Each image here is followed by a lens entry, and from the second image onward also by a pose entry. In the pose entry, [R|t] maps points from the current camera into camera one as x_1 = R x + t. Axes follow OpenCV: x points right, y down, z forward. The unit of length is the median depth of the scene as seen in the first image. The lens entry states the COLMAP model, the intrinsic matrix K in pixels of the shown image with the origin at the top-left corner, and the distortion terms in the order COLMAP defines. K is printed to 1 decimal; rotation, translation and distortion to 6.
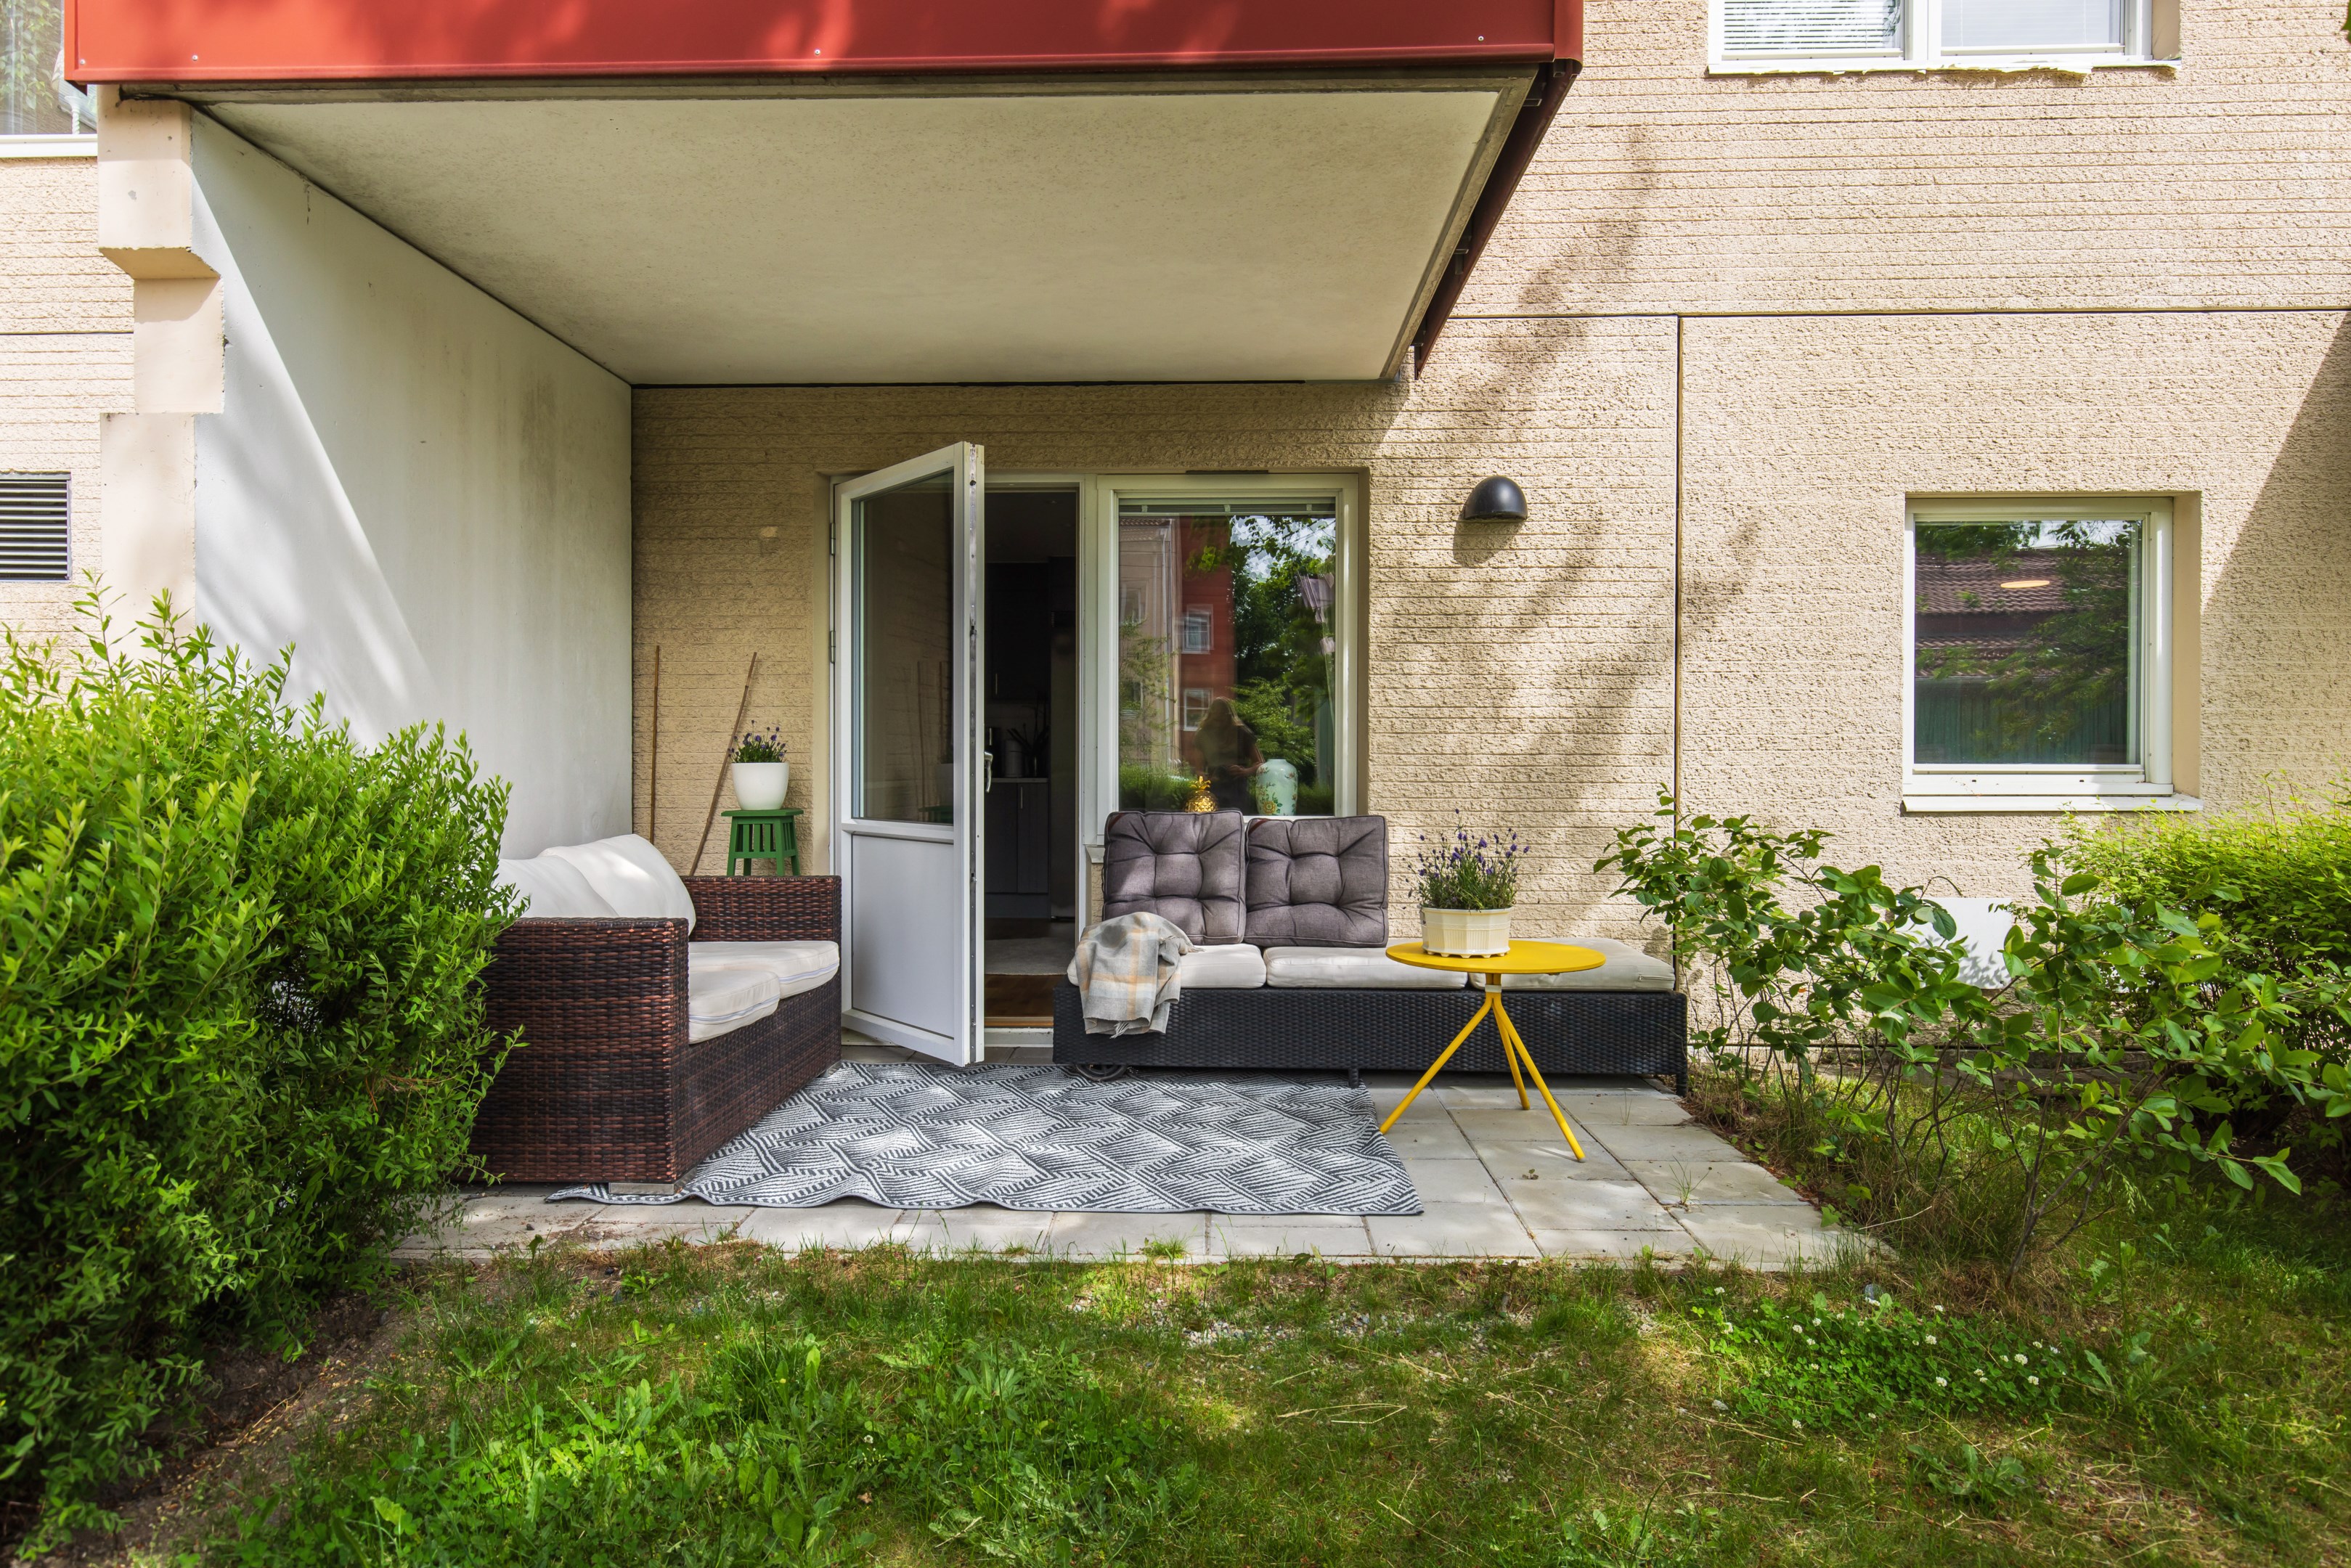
lens RADIAL K [[1372.8, 0, 1175.5], [0, 1372.8, 784.0], [0, 0, 1]] dist [0.008993, 0.000283]
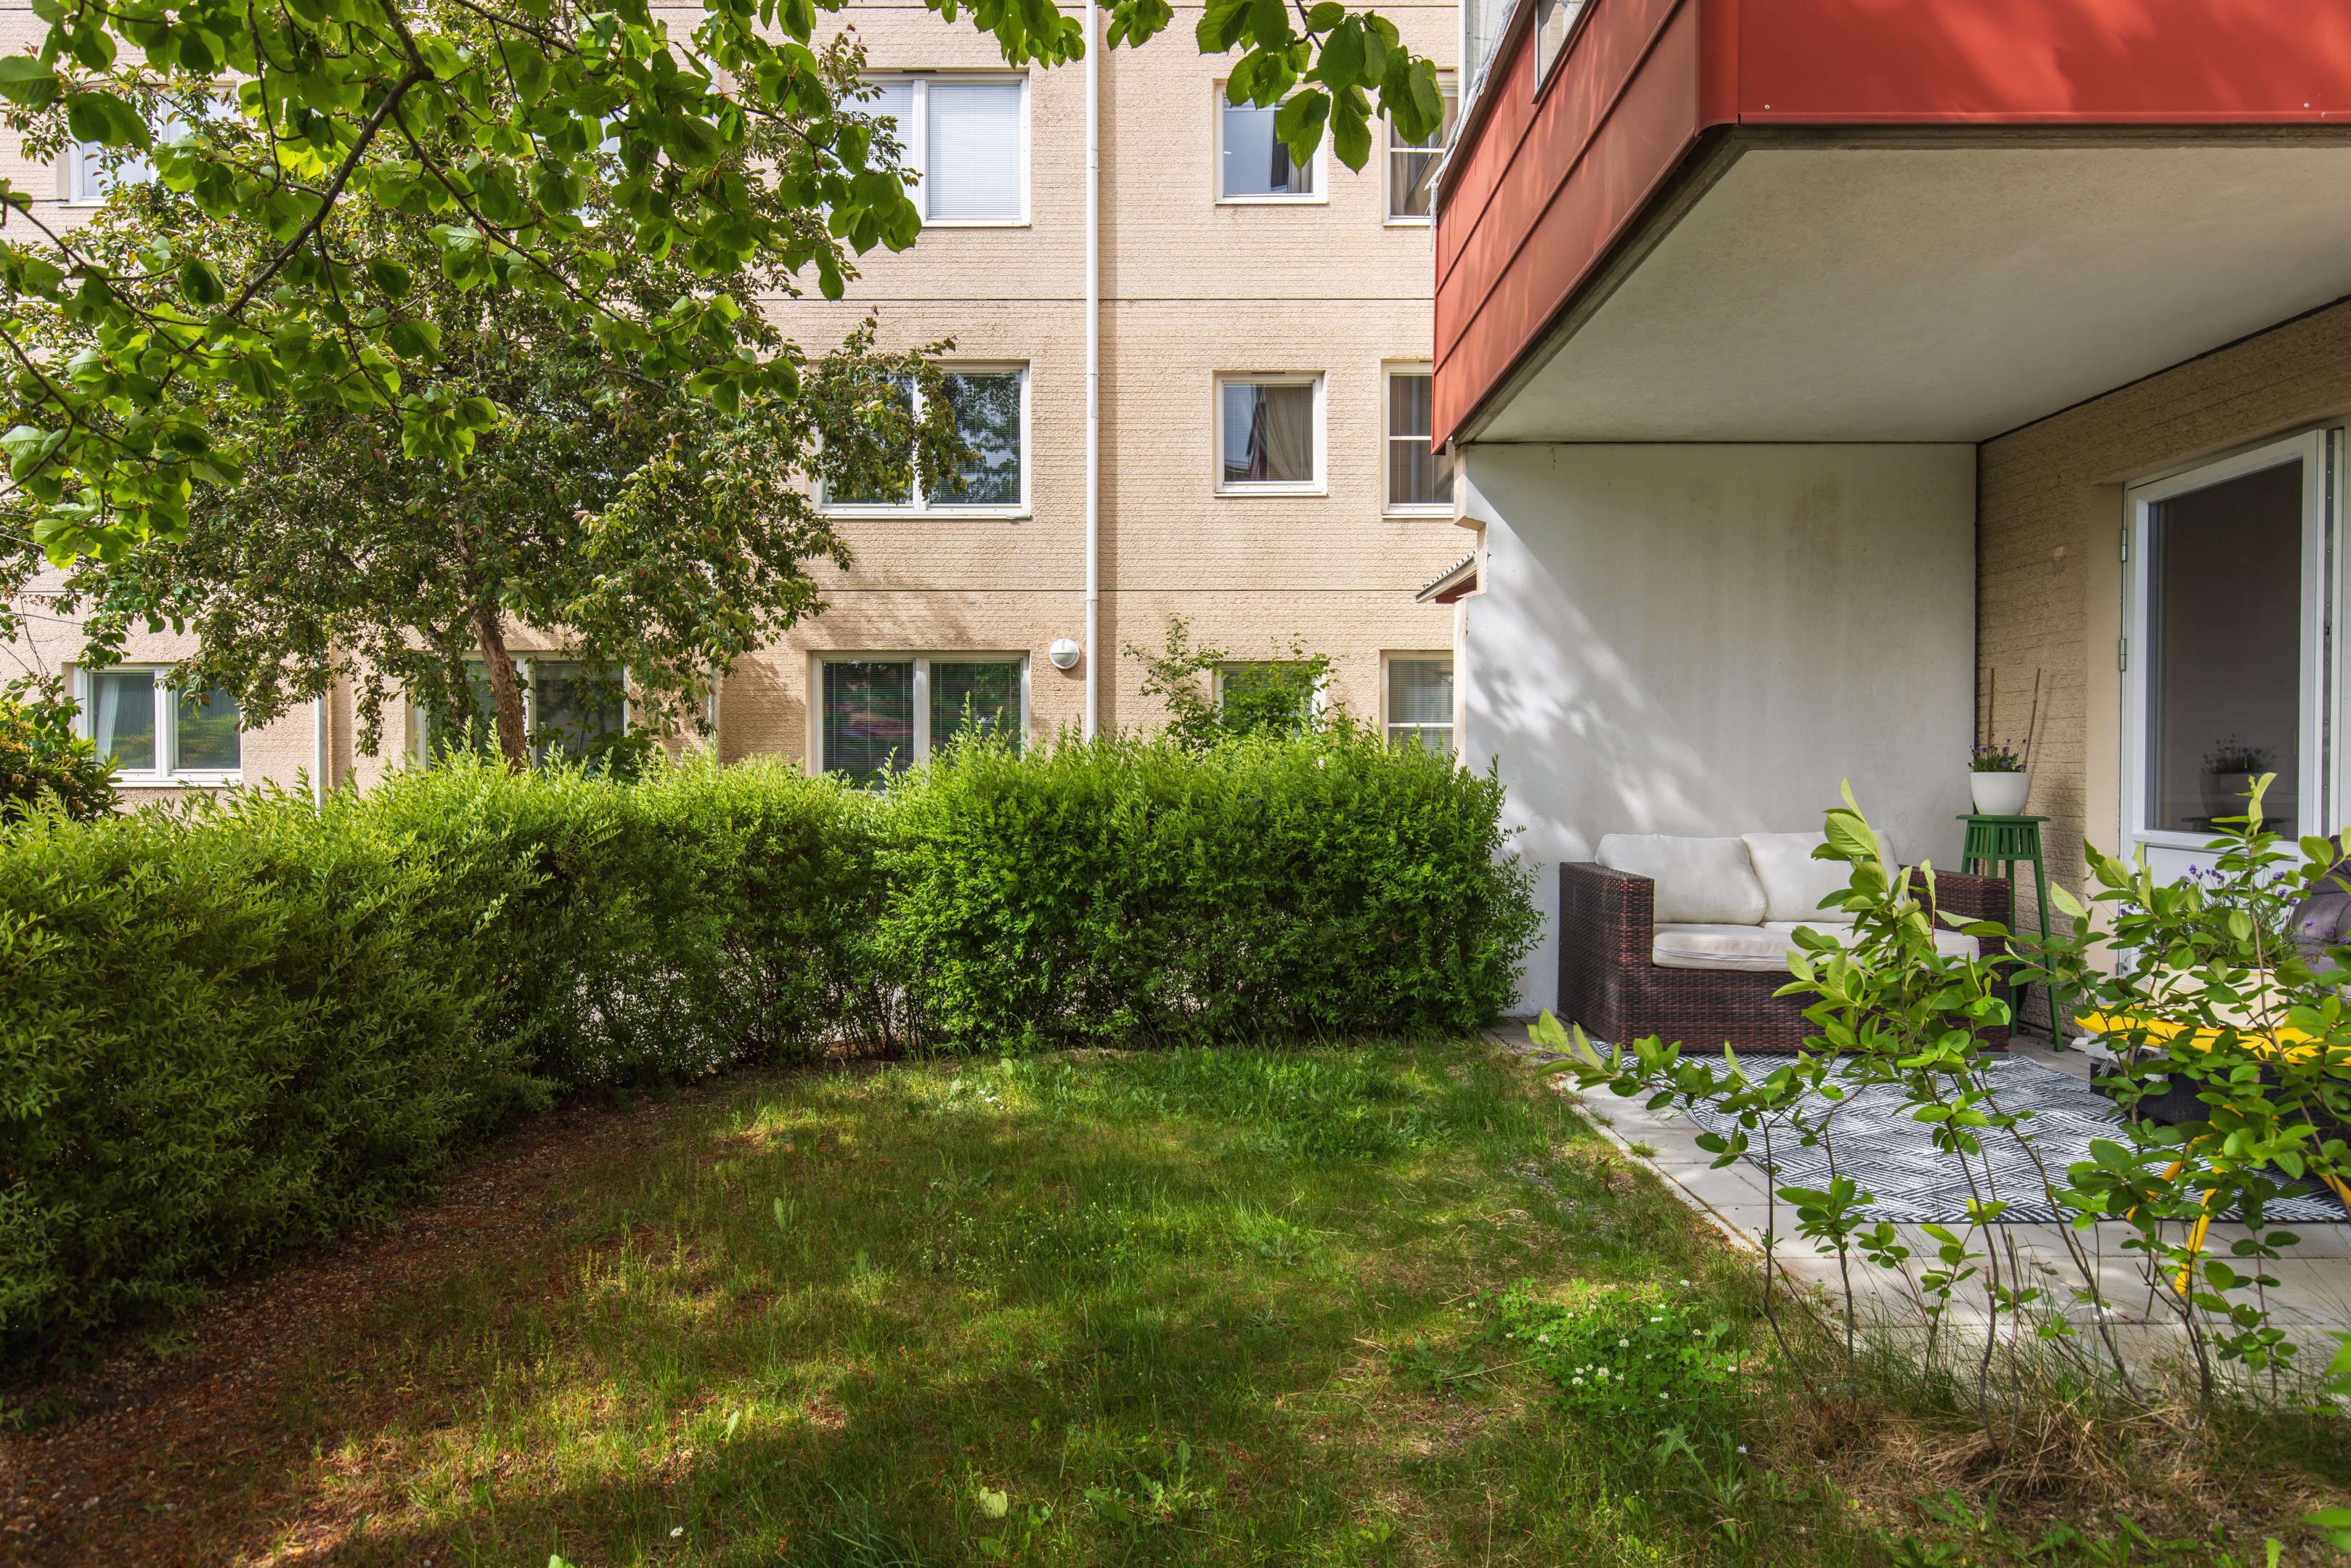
lens RADIAL K [[1372.8, 0, 1175.5], [0, 1372.8, 784.0], [0, 0, 1]] dist [0.008993, 0.000283]
pose [[0.031878, 0.012820, -0.999410, 0.747438], [-0.017170, 0.999777, 0.012277, -0.008040], [0.999344, 0.016768, 0.032091, 0.302236]]
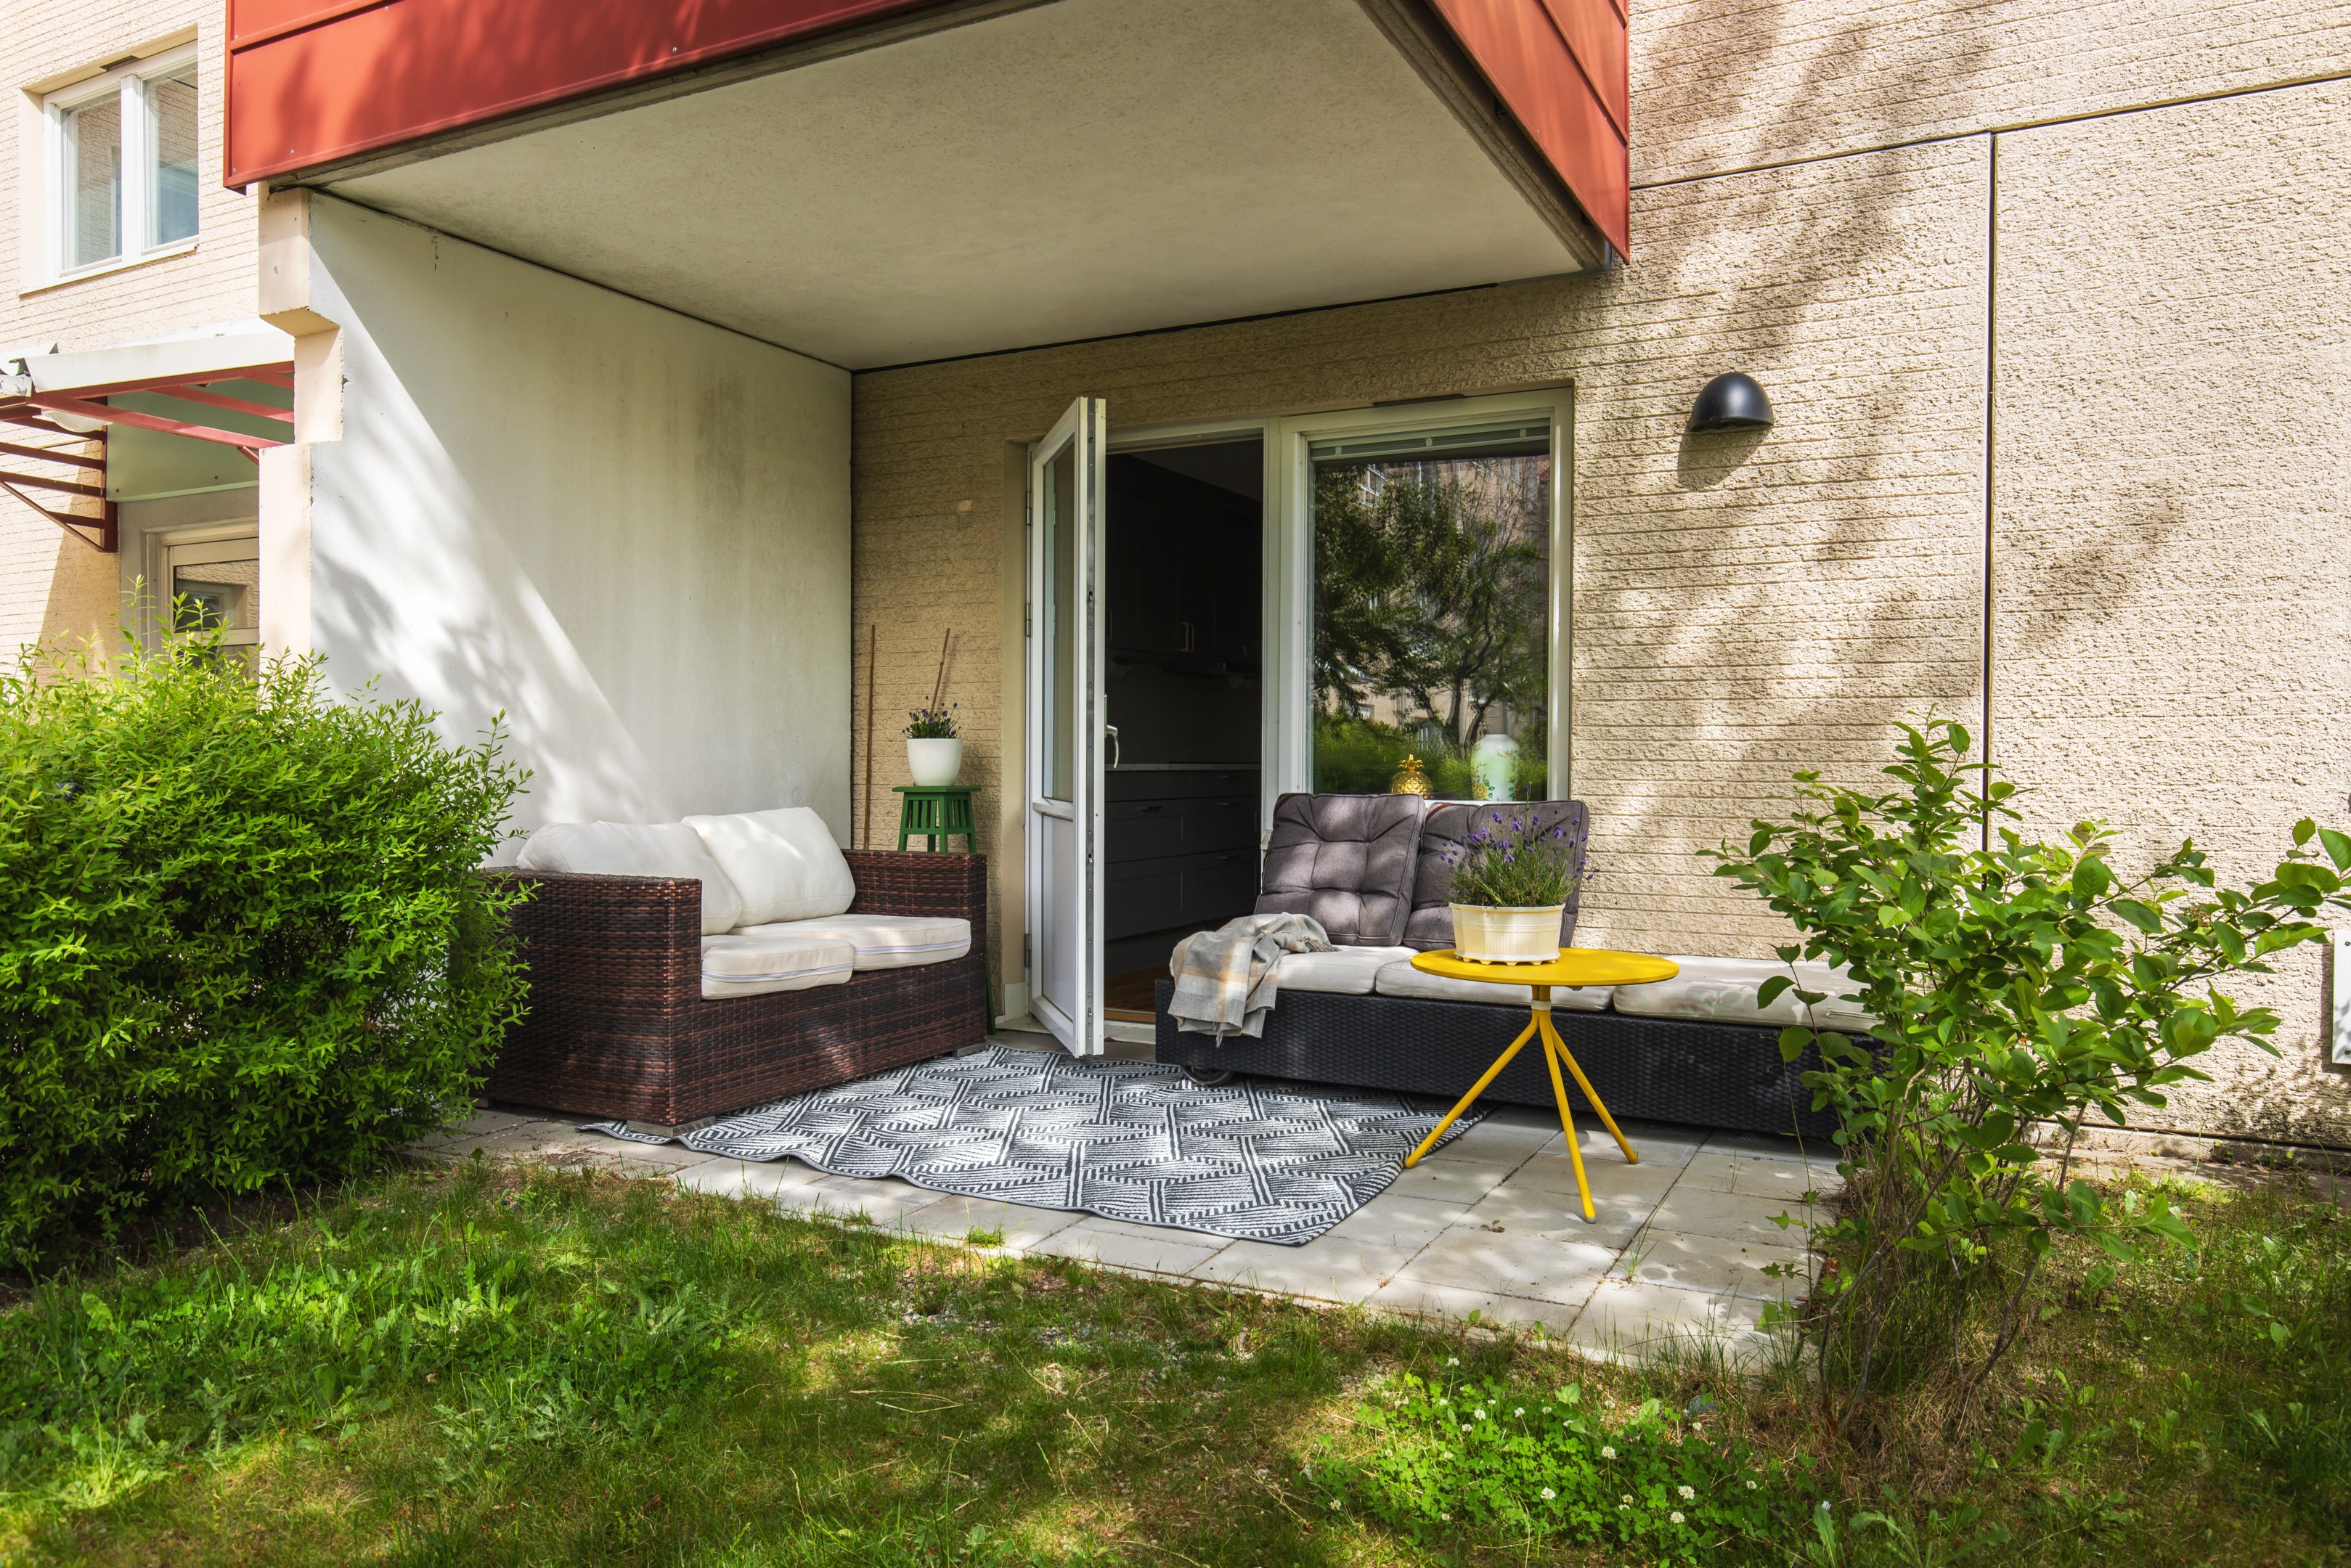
lens RADIAL K [[1583.4, 0, 1188.4], [0, 1583.4, 783.1], [0, 0, 1]] dist [0.001892, 0.001685]
pose [[0.902911, 0.008365, -0.429747, 0.345239], [-0.008940, 0.999960, 0.000680, 0.013715], [0.429735, 0.003228, 0.902949, 0.043895]]
